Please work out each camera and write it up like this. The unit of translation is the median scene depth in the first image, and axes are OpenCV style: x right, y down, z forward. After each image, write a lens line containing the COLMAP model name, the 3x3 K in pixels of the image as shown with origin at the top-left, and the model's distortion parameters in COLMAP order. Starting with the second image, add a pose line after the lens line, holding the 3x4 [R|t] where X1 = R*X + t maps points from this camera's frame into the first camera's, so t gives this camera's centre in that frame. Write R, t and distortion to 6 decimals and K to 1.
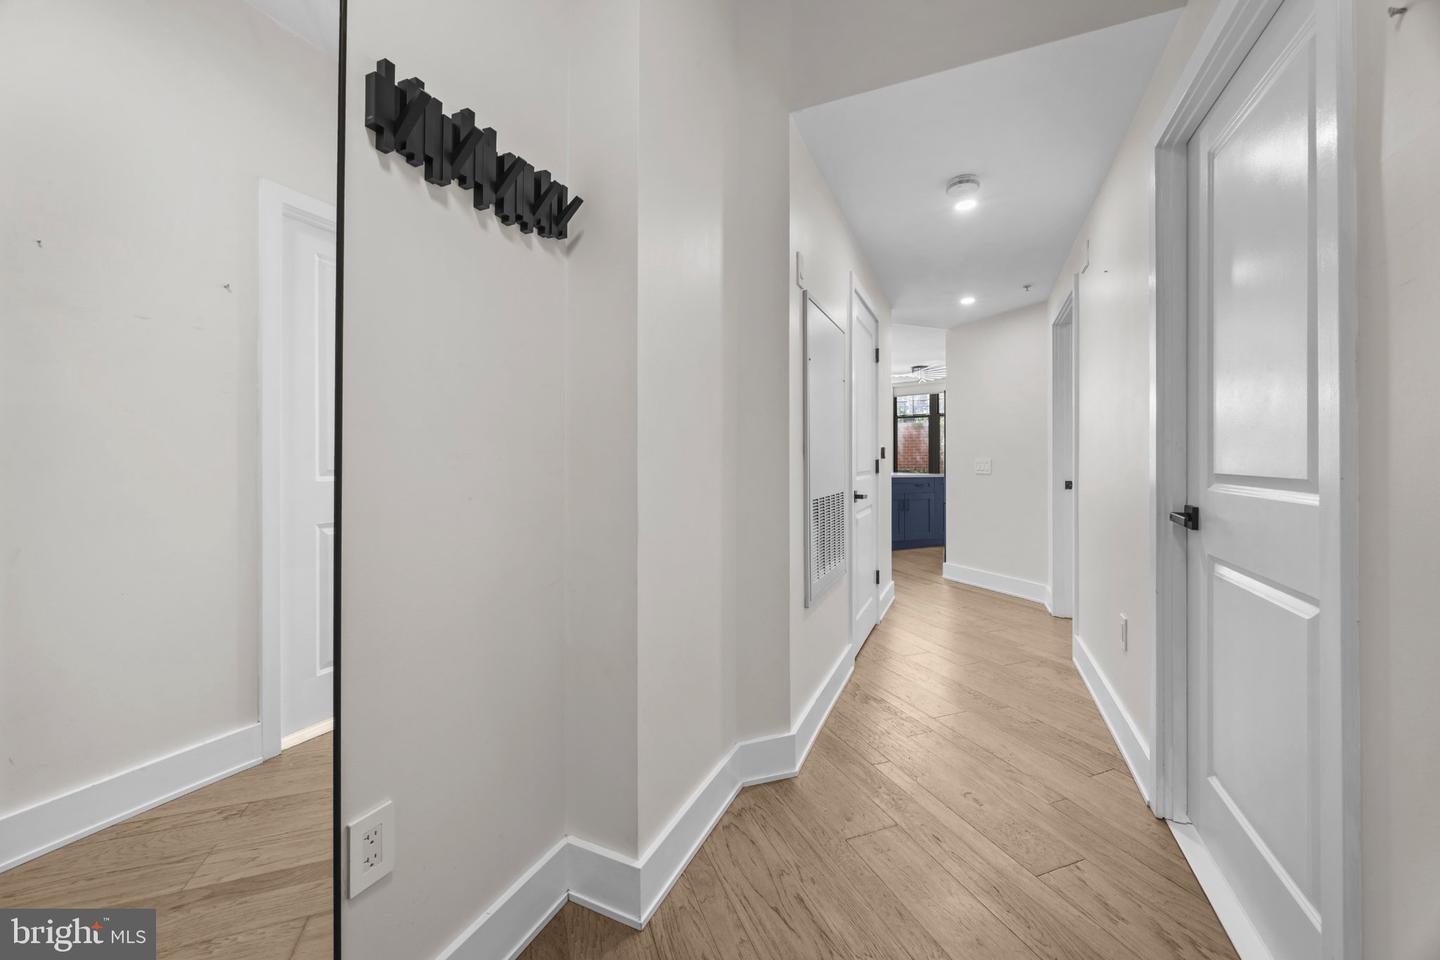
lens RADIAL K [[558.1, 0, 722.6], [0, 558.1, 469.7], [0, 0, 1]] dist [0.003420, 0.000545]
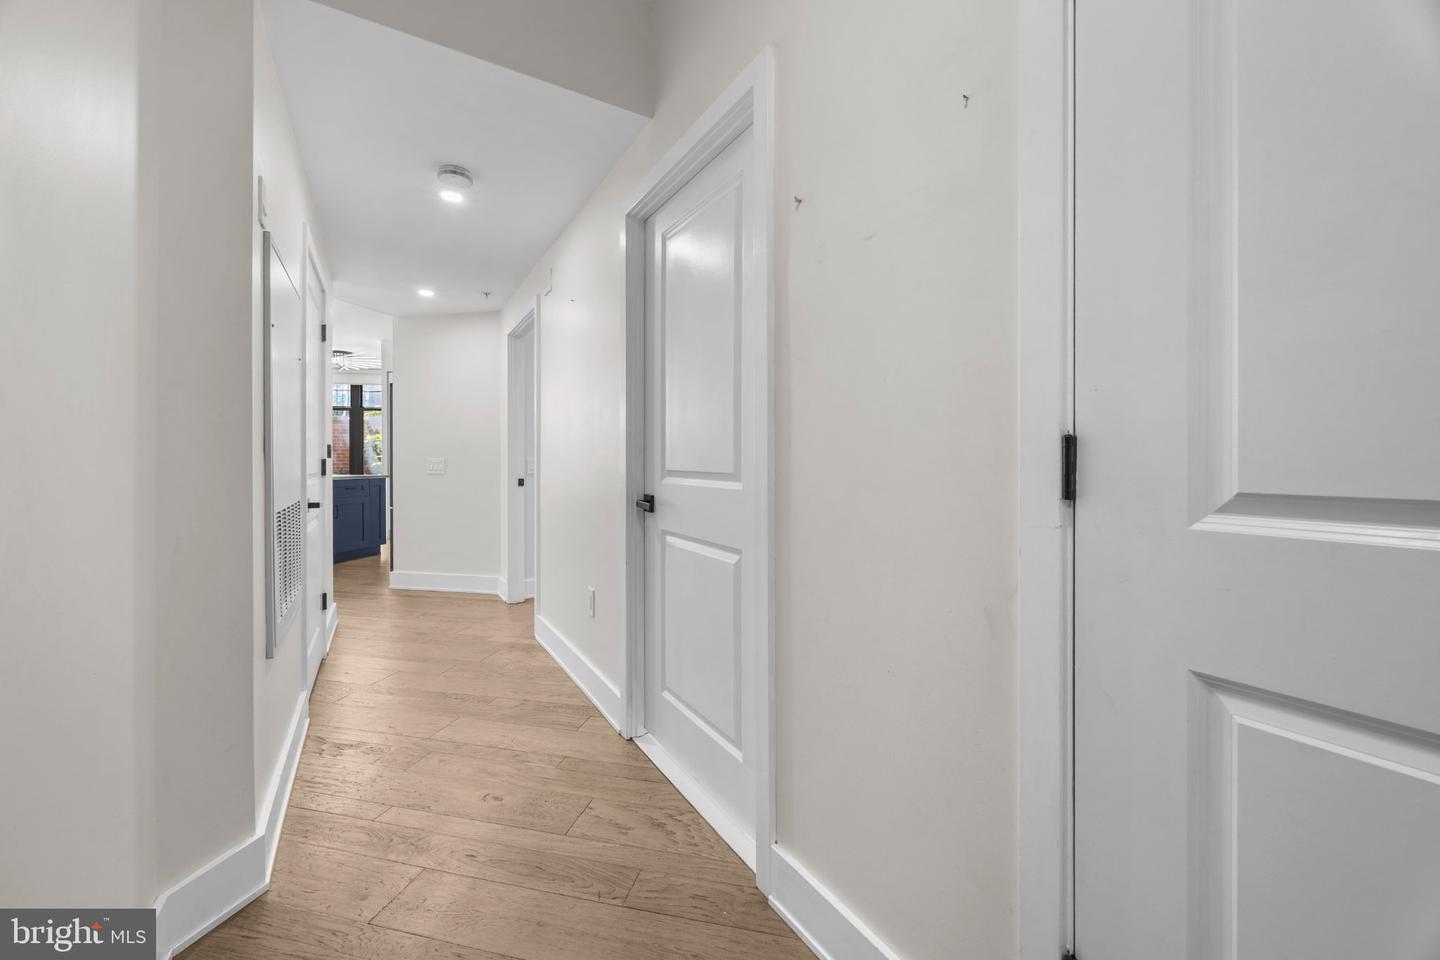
lens RADIAL K [[558.1, 0, 721.9], [0, 558.1, 468.7], [0, 0, 1]] dist [0.003420, 0.000545]
pose [[0.567352, -0.013712, 0.823361, -0.122683], [0.013594, 0.999881, 0.007284, -0.003442], [-0.823363, 0.007060, 0.567471, 0.079918]]
